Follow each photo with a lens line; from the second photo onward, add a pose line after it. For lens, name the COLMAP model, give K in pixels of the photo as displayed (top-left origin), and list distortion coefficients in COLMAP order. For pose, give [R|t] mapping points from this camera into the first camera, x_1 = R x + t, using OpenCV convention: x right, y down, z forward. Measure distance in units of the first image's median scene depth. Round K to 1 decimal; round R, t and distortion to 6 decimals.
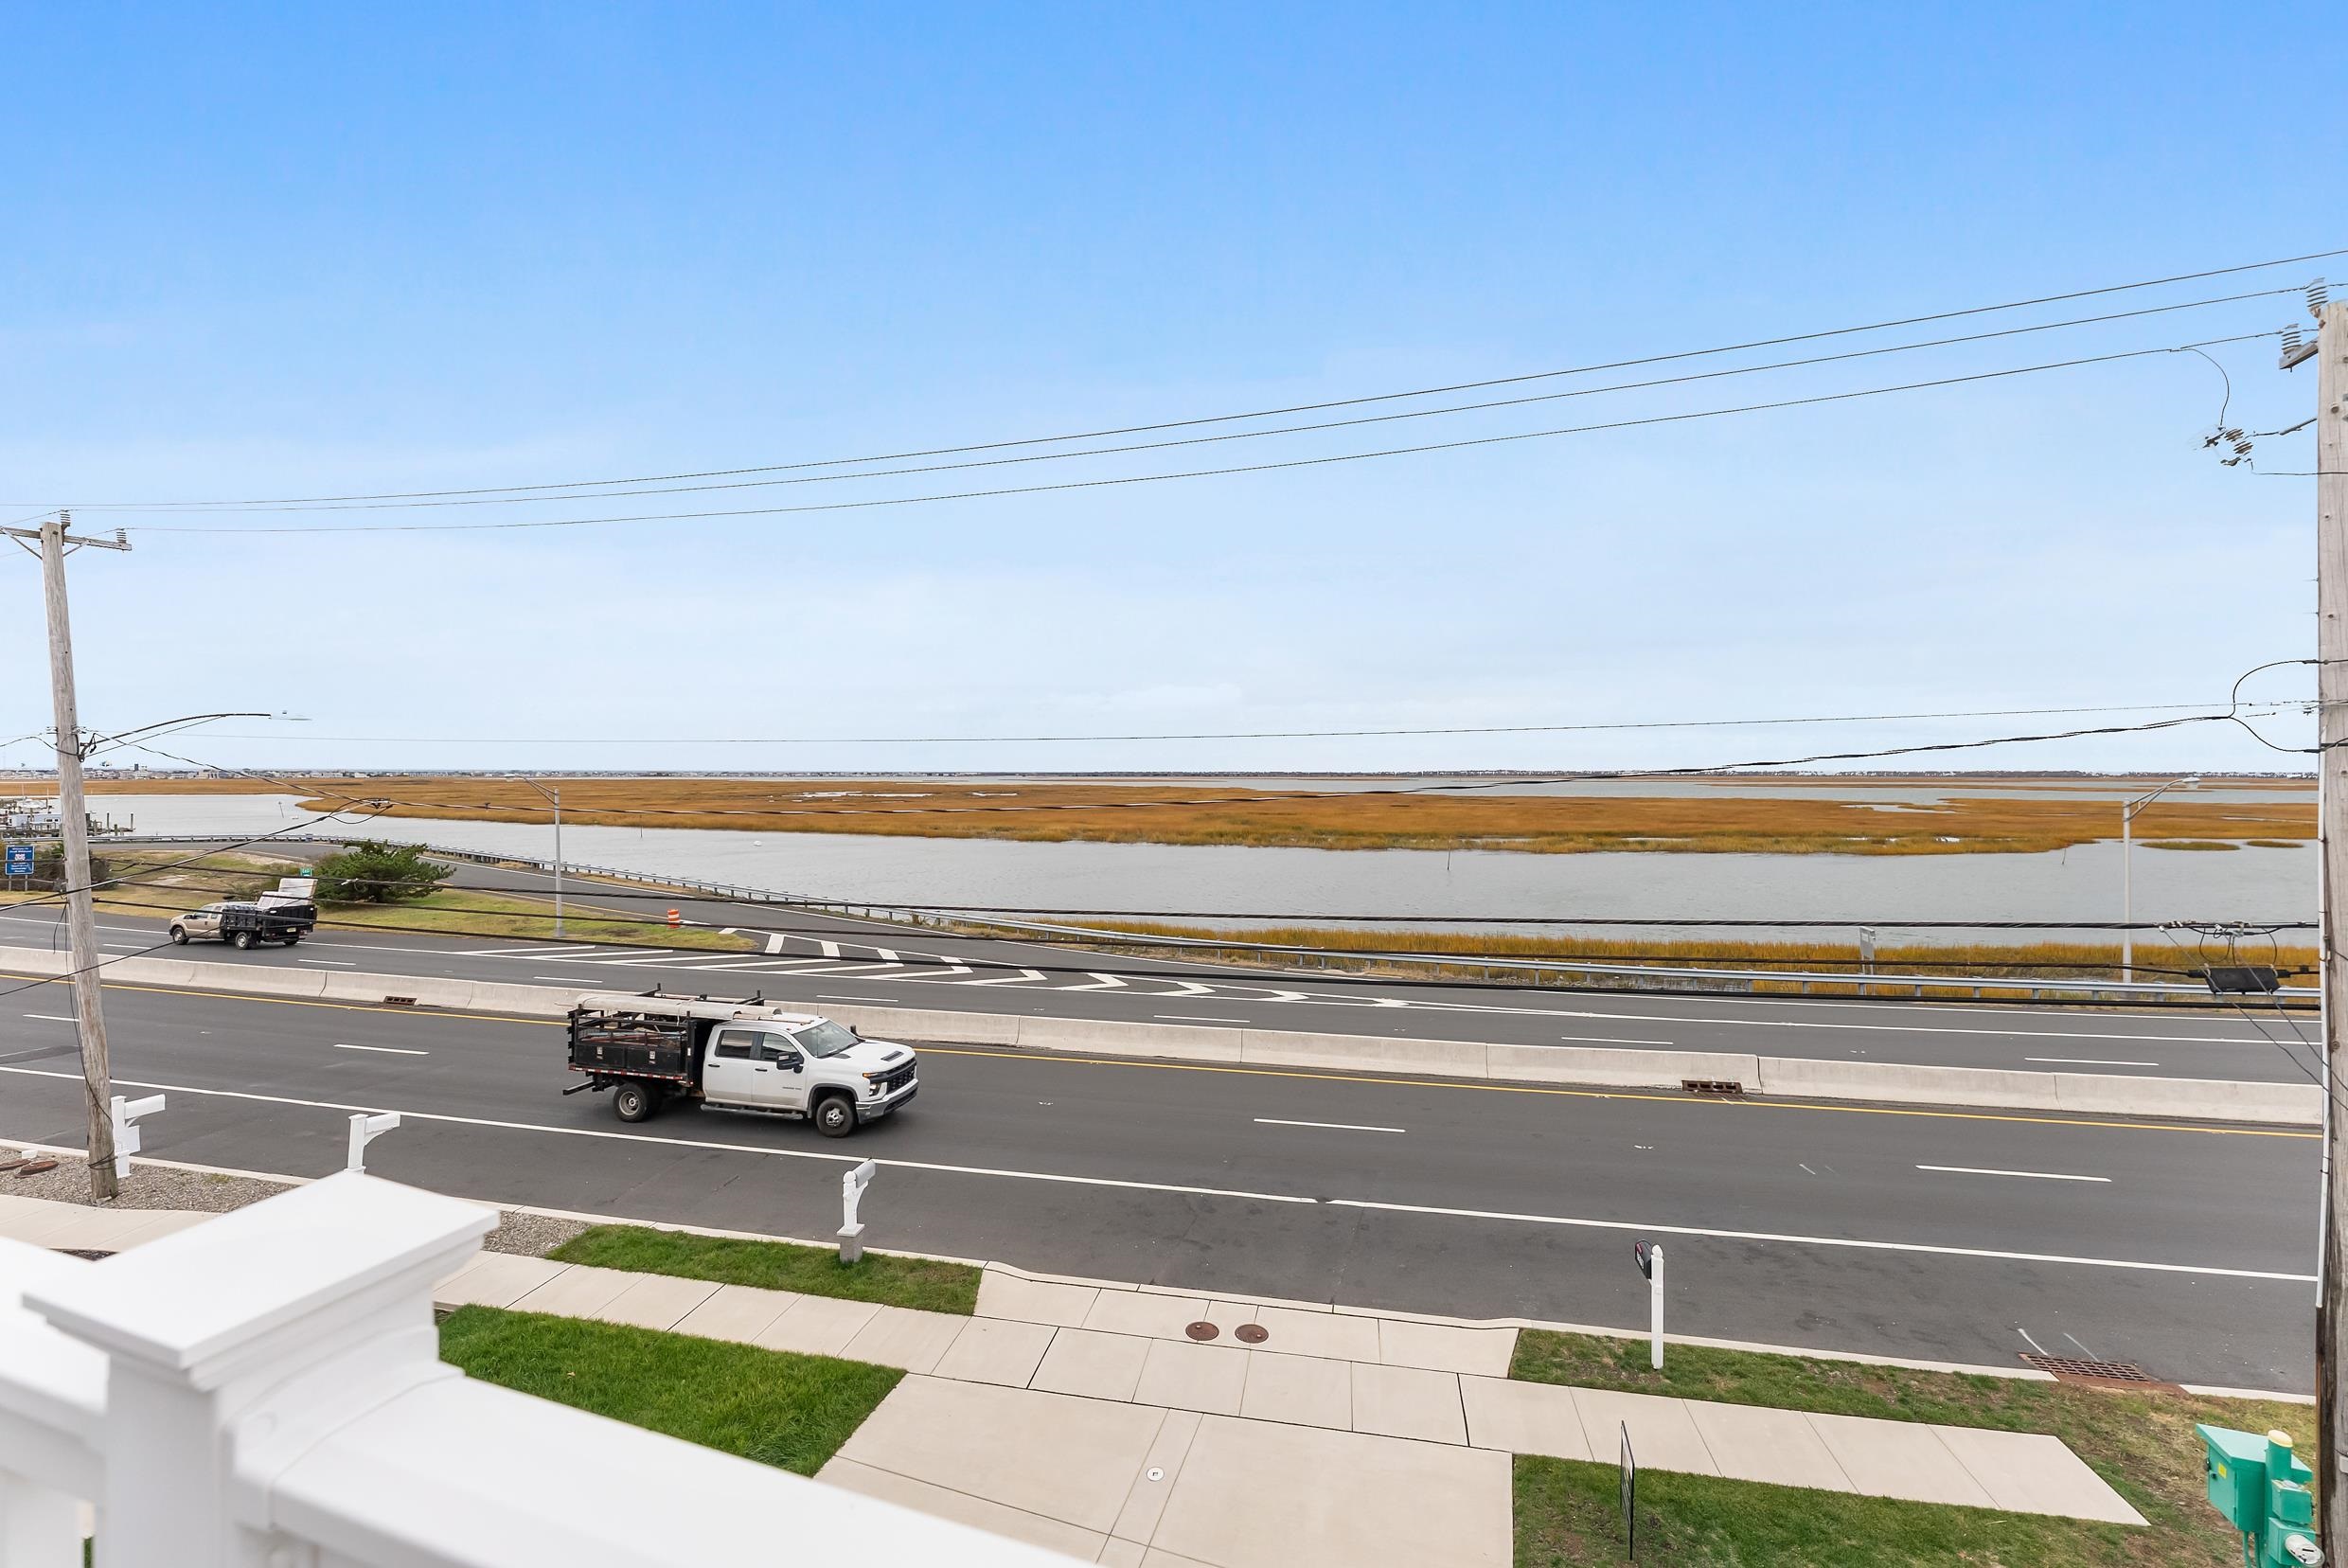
lens RADIAL K [[942.1, 0, 1174.0], [0, 942.1, 784.0], [0, 0, 1]] dist [0.000345, -0.000075]
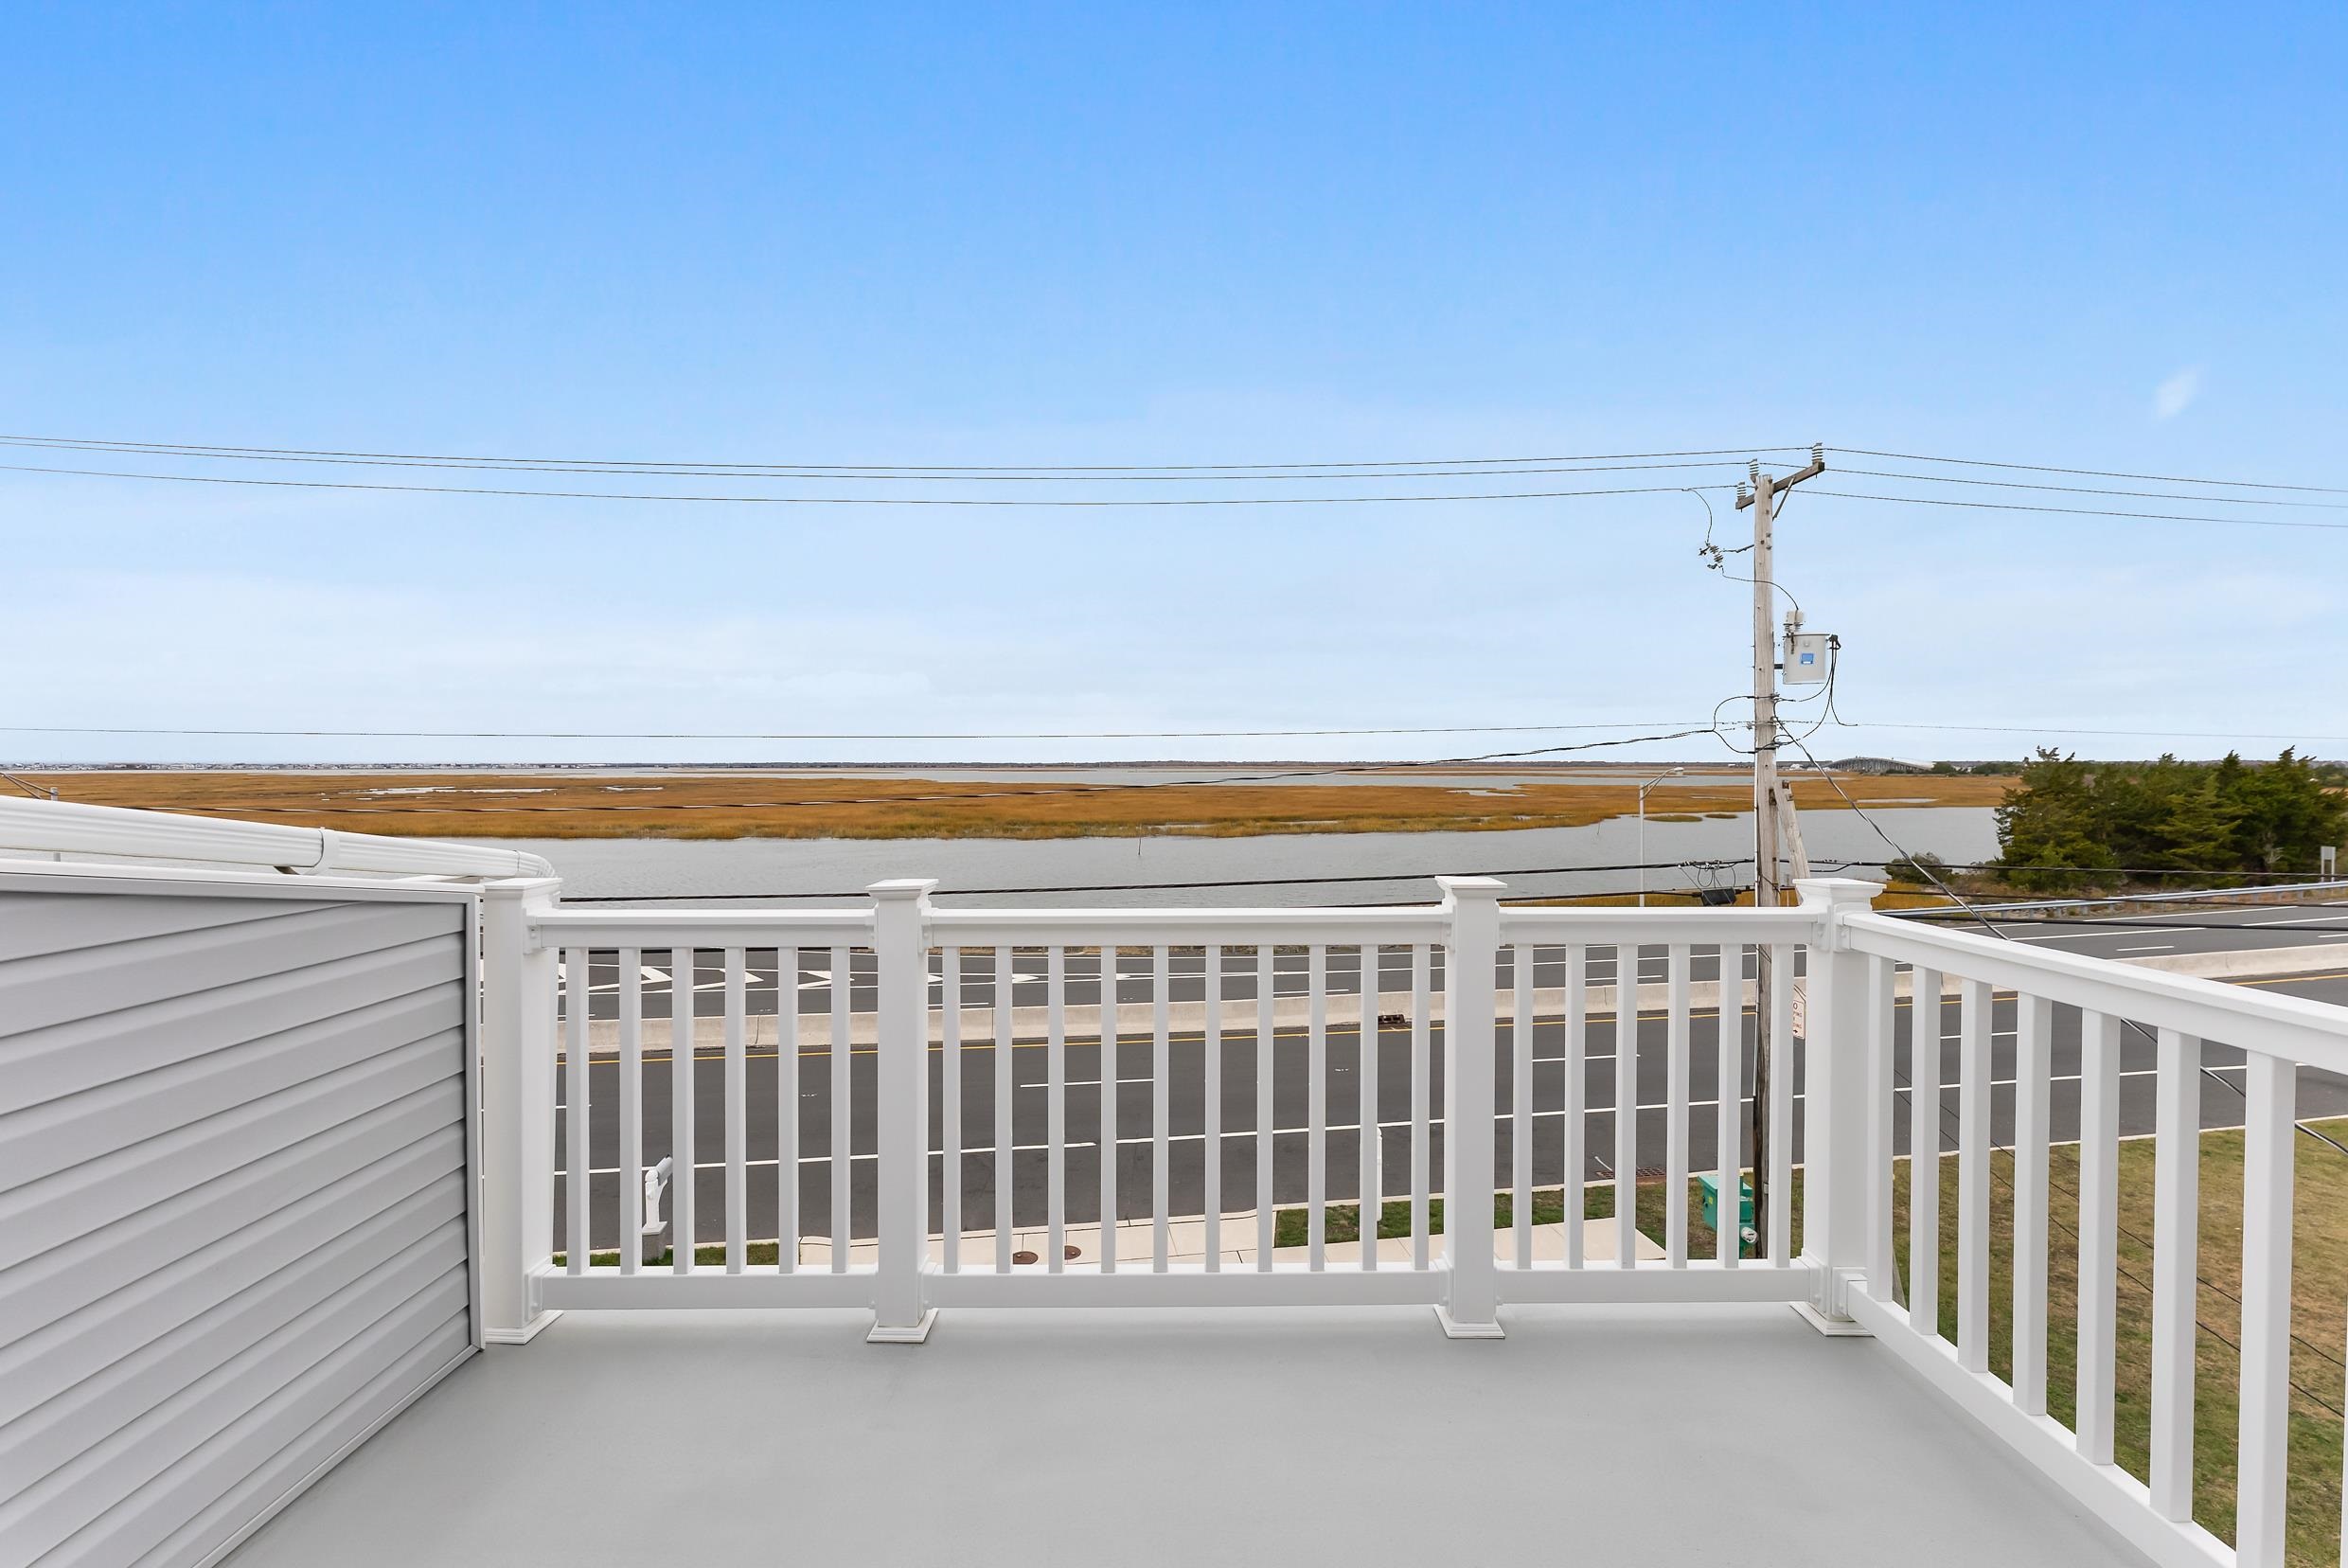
lens RADIAL K [[942.1, 0, 1174.0], [0, 942.1, 784.0], [0, 0, 1]] dist [0.000345, -0.000075]
pose [[0.943851, -0.008340, 0.330266, -0.091082], [0.005161, 0.999932, 0.010503, -0.001142], [-0.330331, -0.008209, 0.943829, -0.069023]]
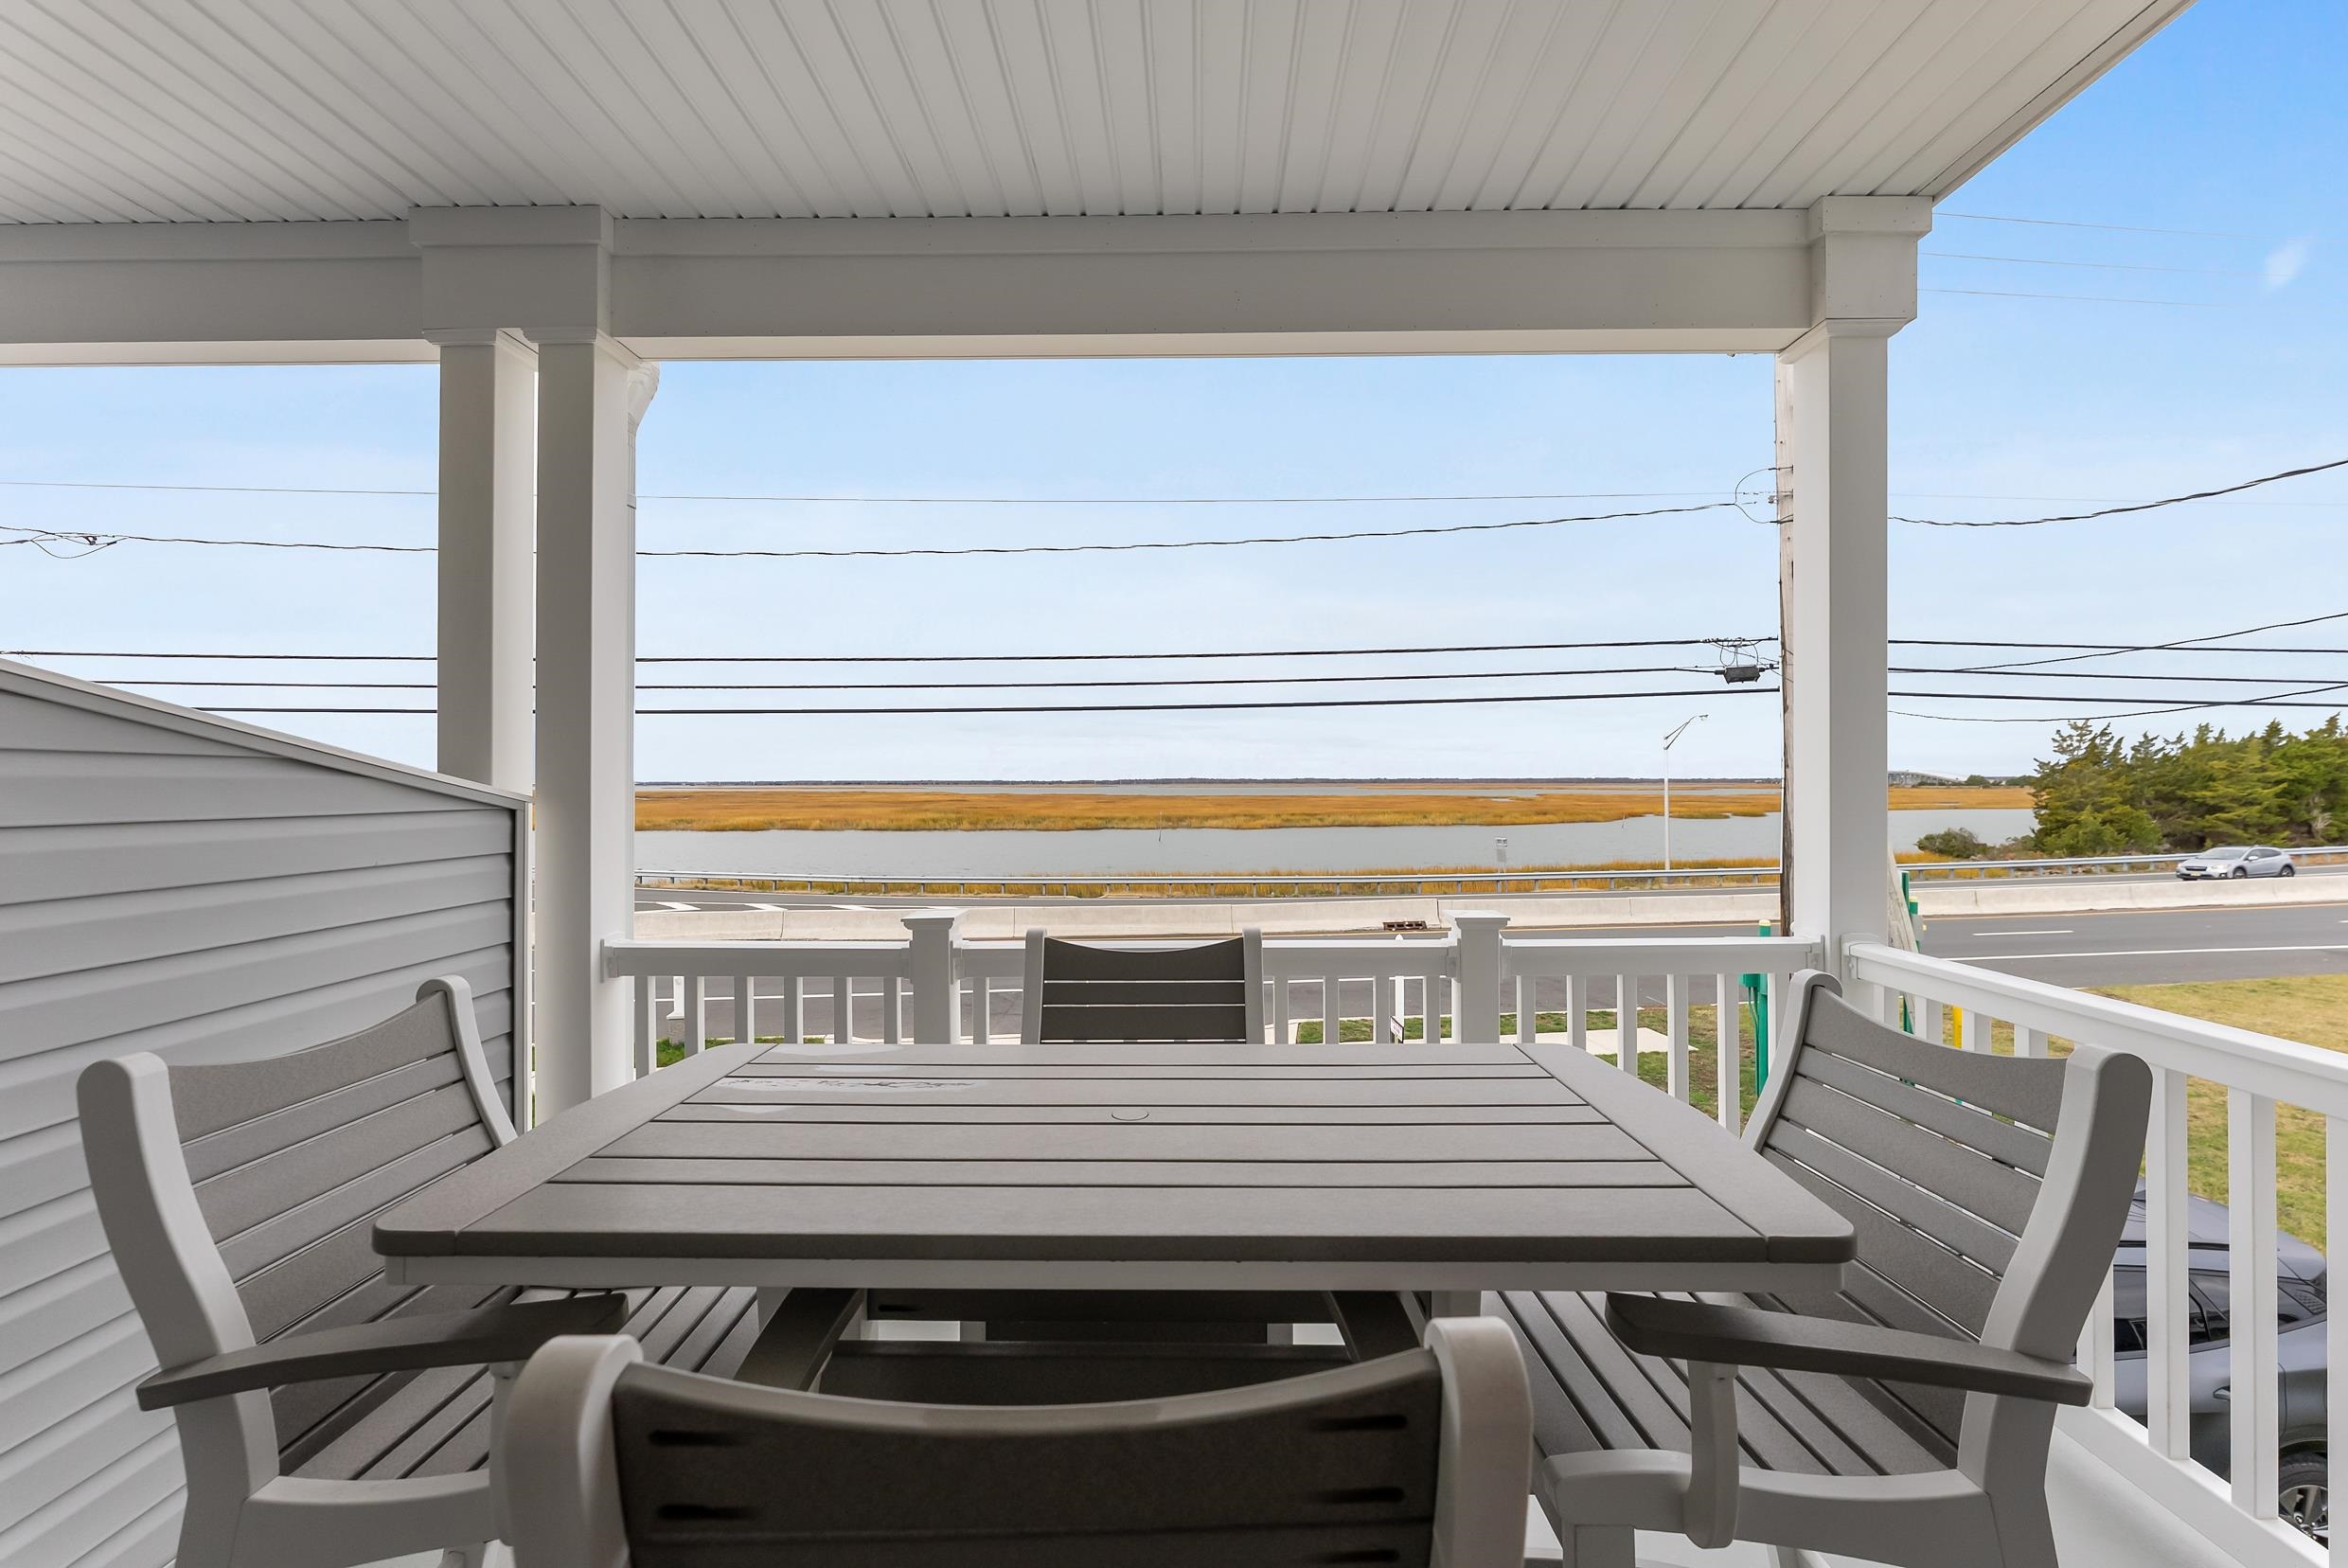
lens RADIAL K [[939.8, 0, 1174.9], [0, 939.8, 782.5], [0, 0, 1]] dist [0.001609, -0.000224]
pose [[0.950633, -0.002167, 0.310308, -0.092696], [0.005681, 0.999930, -0.010421, 0.145752], [-0.310264, 0.011670, 0.950579, -0.071818]]
